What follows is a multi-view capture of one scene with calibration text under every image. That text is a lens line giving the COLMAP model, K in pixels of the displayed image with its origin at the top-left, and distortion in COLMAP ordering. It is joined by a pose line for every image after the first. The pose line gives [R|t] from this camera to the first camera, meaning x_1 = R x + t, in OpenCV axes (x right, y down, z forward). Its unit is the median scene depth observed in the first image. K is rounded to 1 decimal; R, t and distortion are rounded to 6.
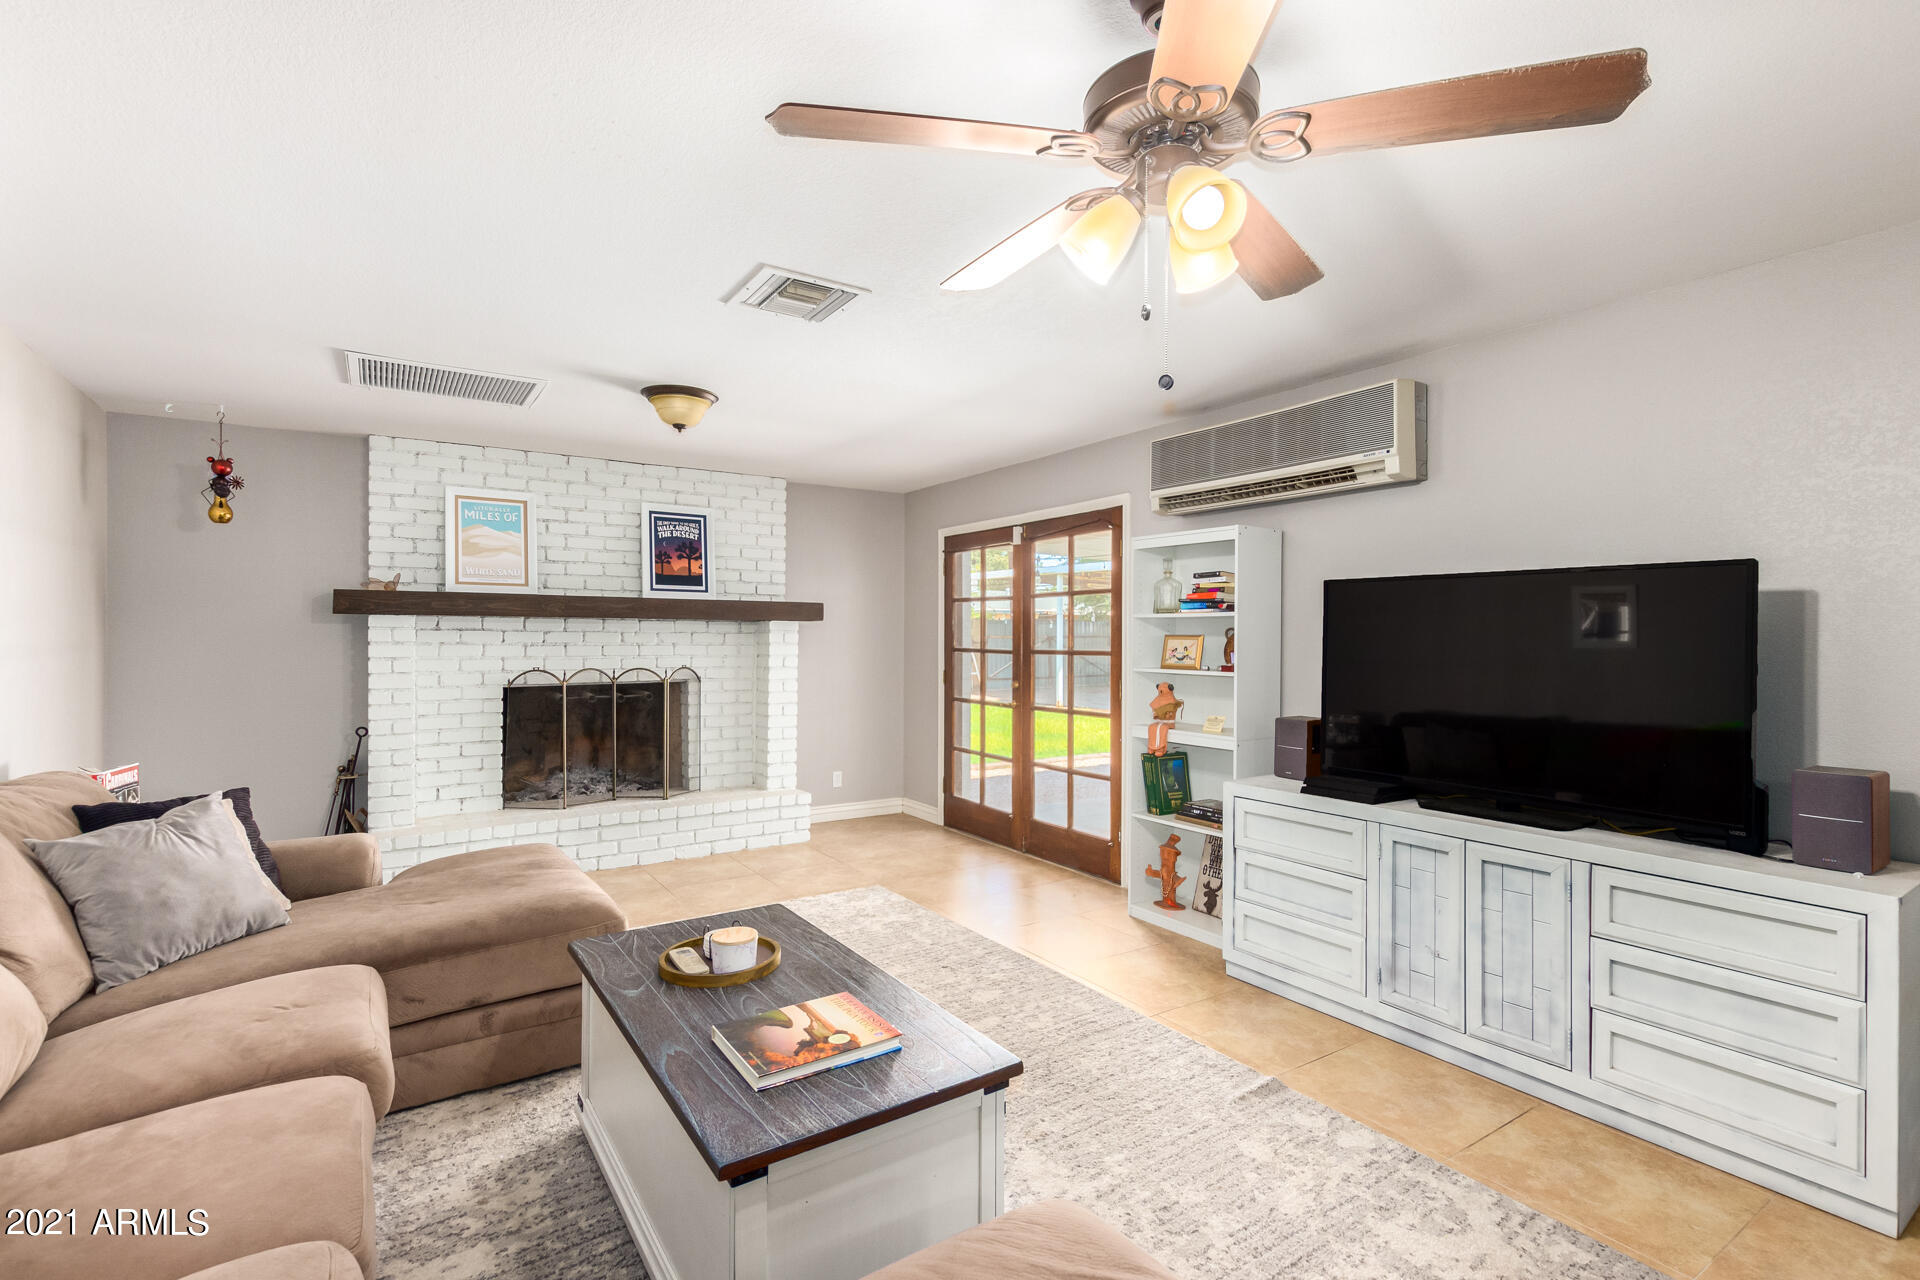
lens RADIAL K [[882.9, 0, 967.3], [0, 882.9, 634.8], [0, 0, 1]] dist [0.008288, 0.000286]
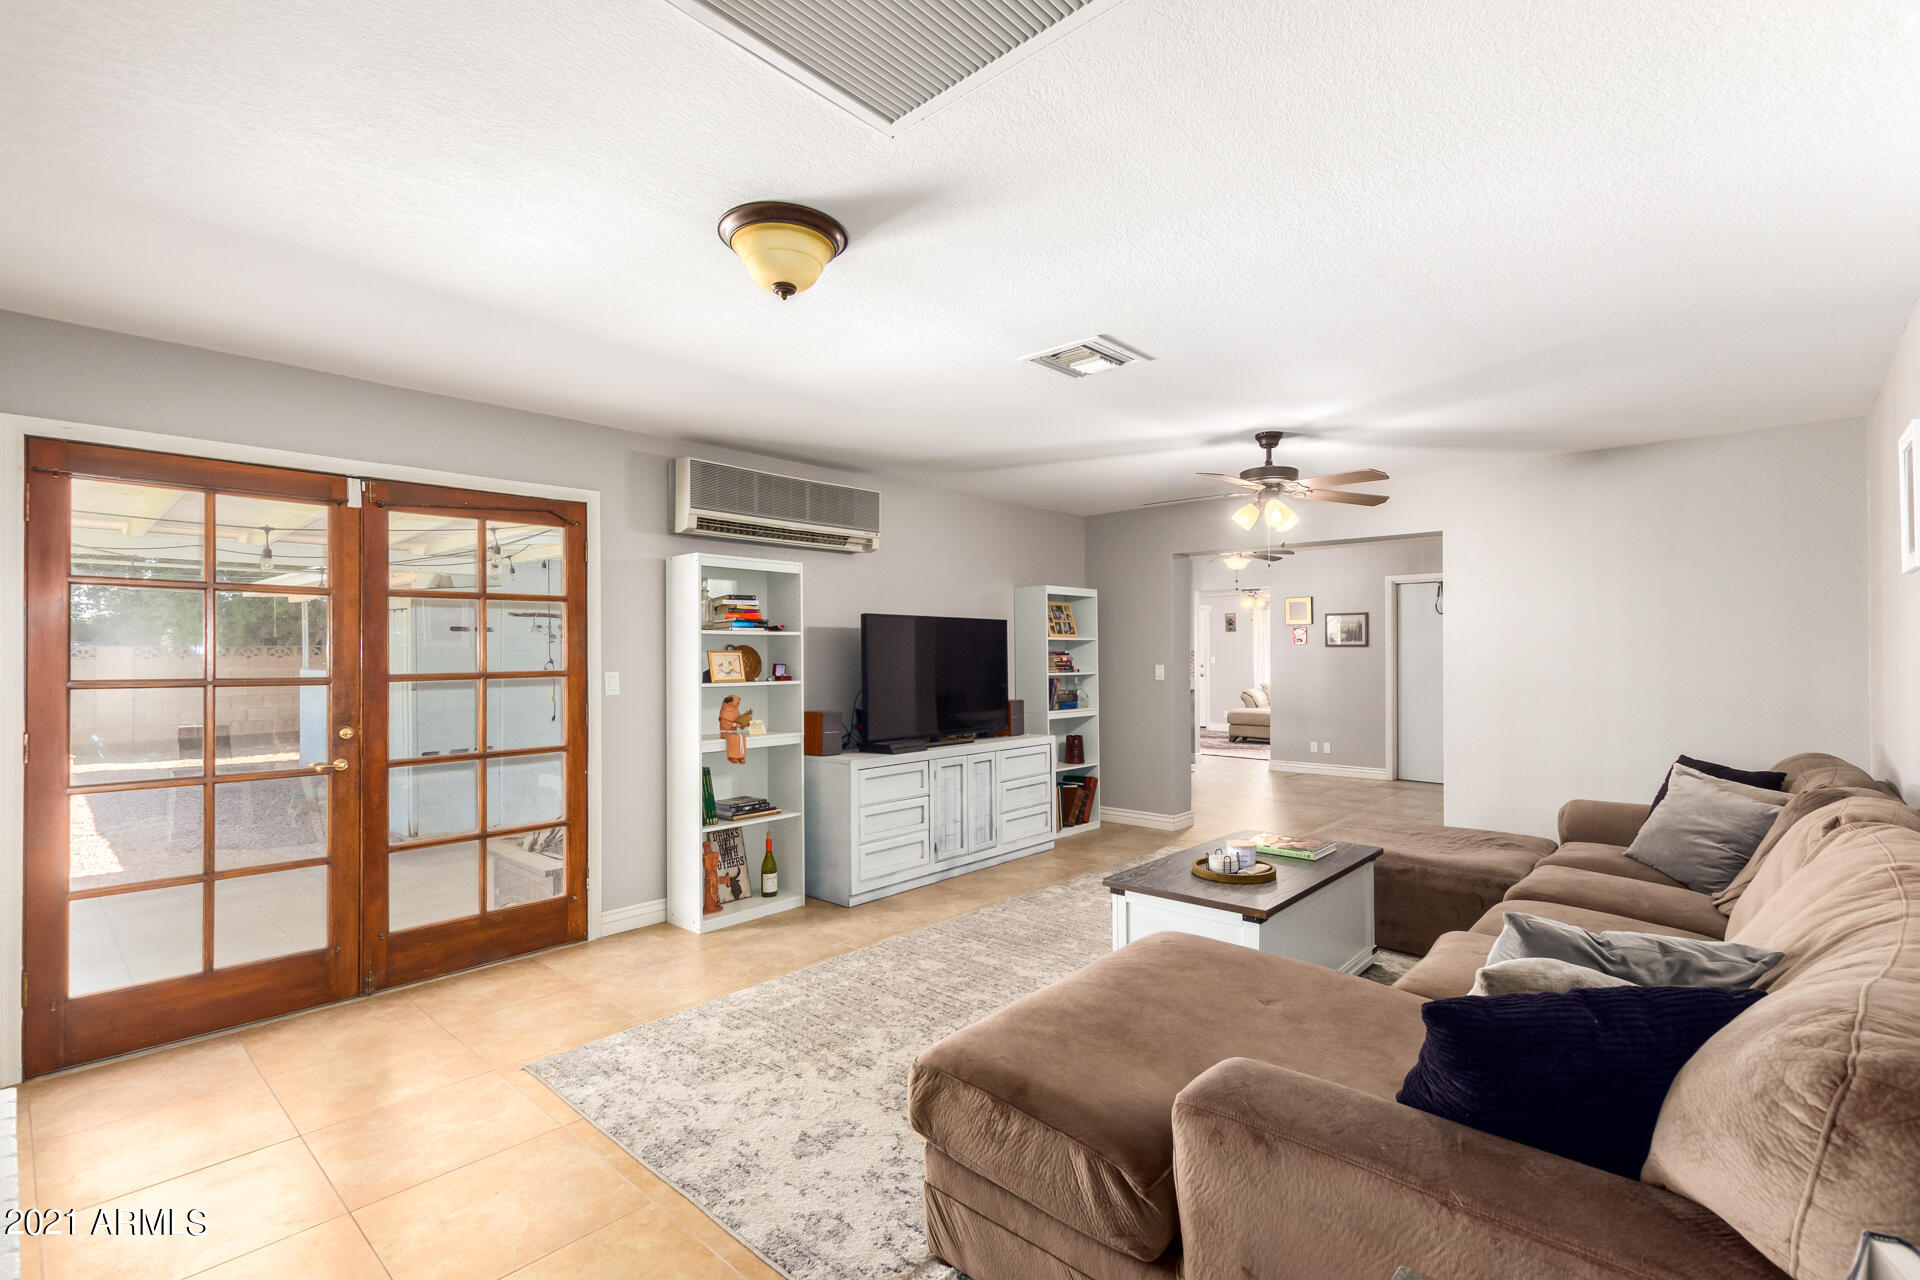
lens RADIAL K [[882.9, 0, 965.1], [0, 882.9, 643.5], [0, 0, 1]] dist [0.008288, 0.000286]
pose [[-0.239395, 0.005392, 0.970907, -0.701456], [0.004117, 0.999981, -0.004539, -0.002375], [-0.970913, 0.002911, -0.239413, 0.779873]]
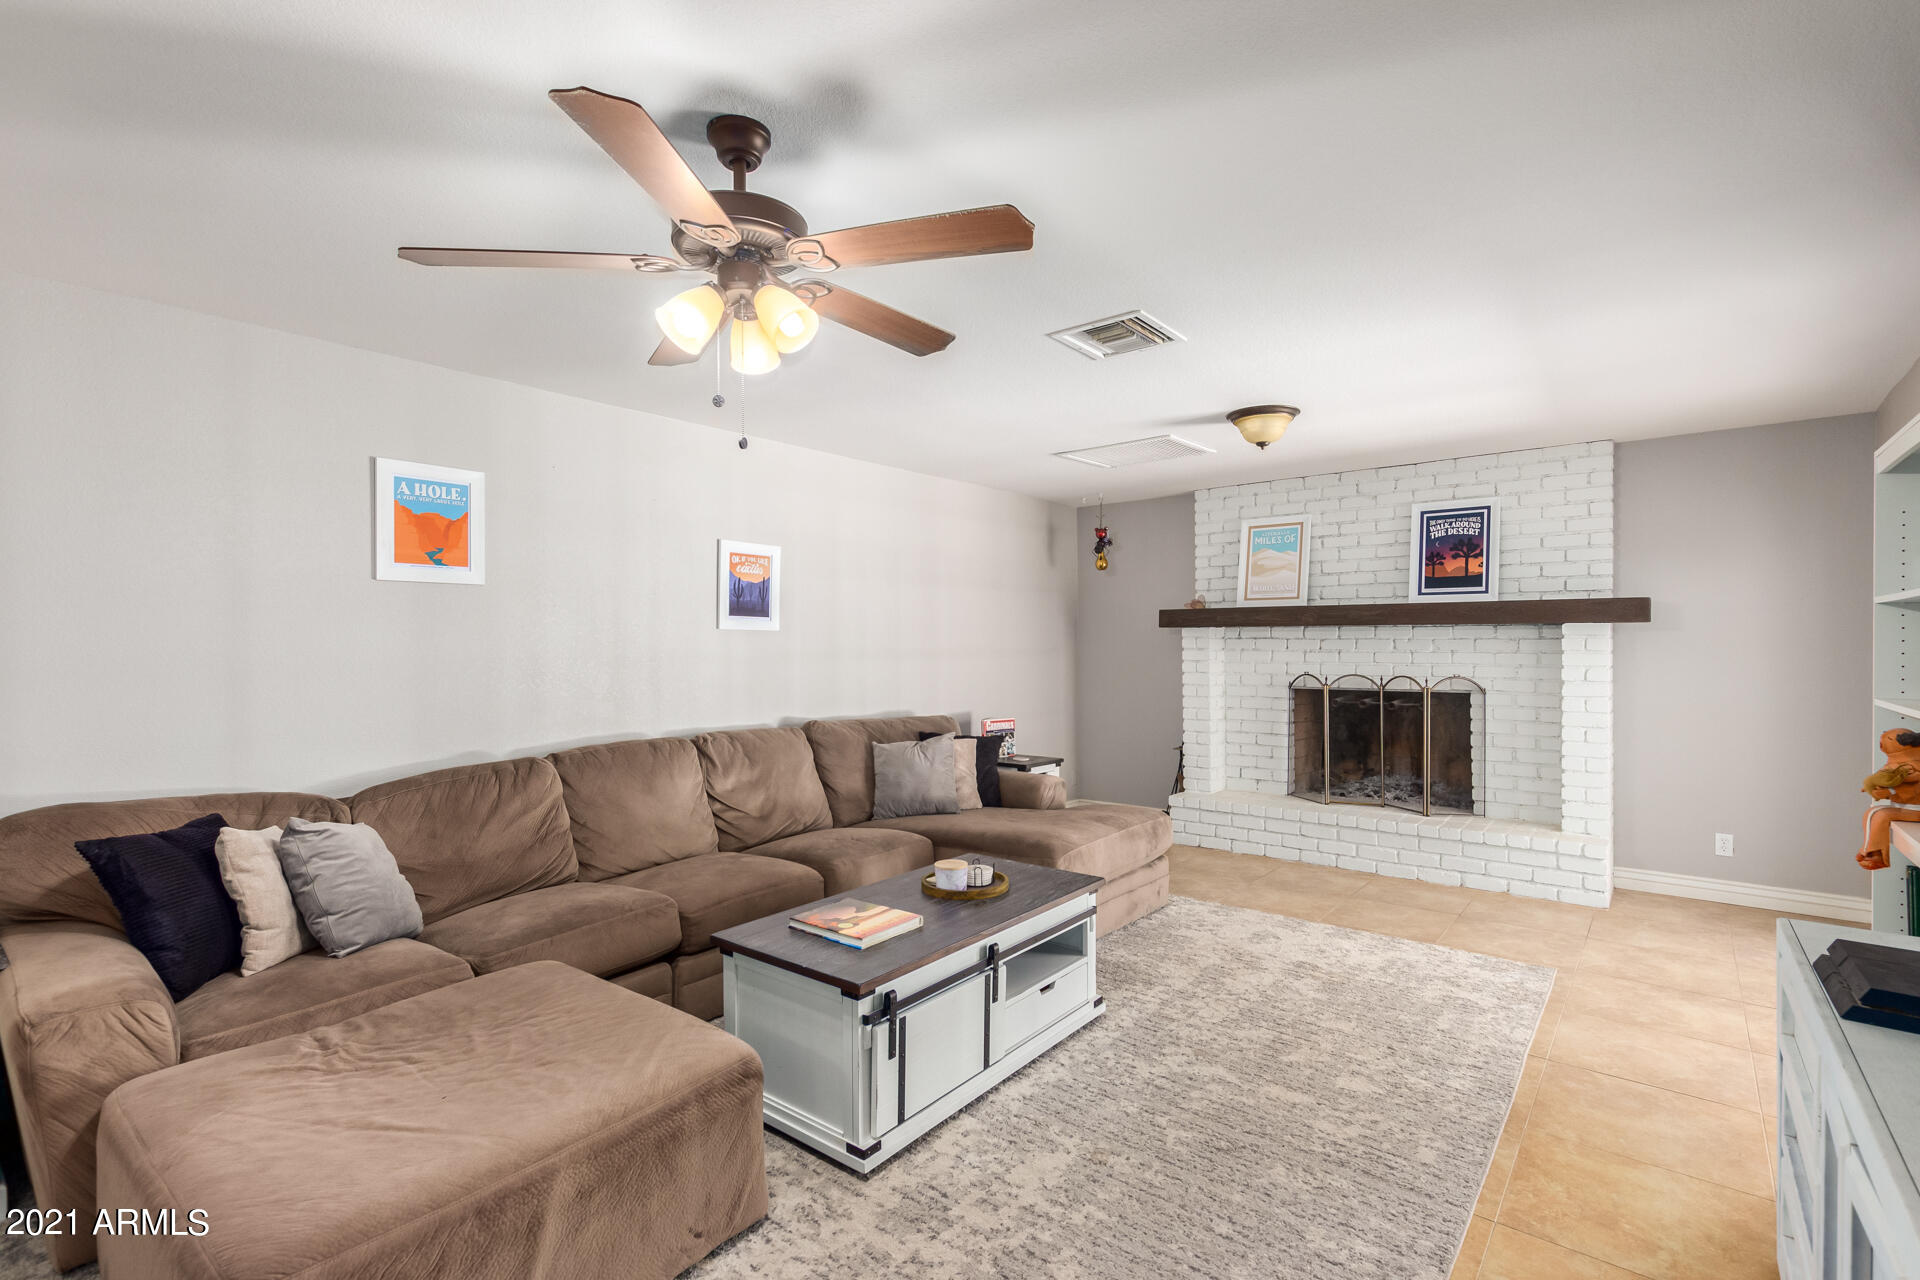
lens RADIAL K [[882.9, 0, 963.6], [0, 882.9, 645.5], [0, 0, 1]] dist [0.008288, 0.000286]
pose [[0.292864, -0.001193, -0.956153, 0.439339], [0.004503, 0.999990, 0.000132, 0.002097], [0.956144, -0.004344, 0.292866, 0.264663]]
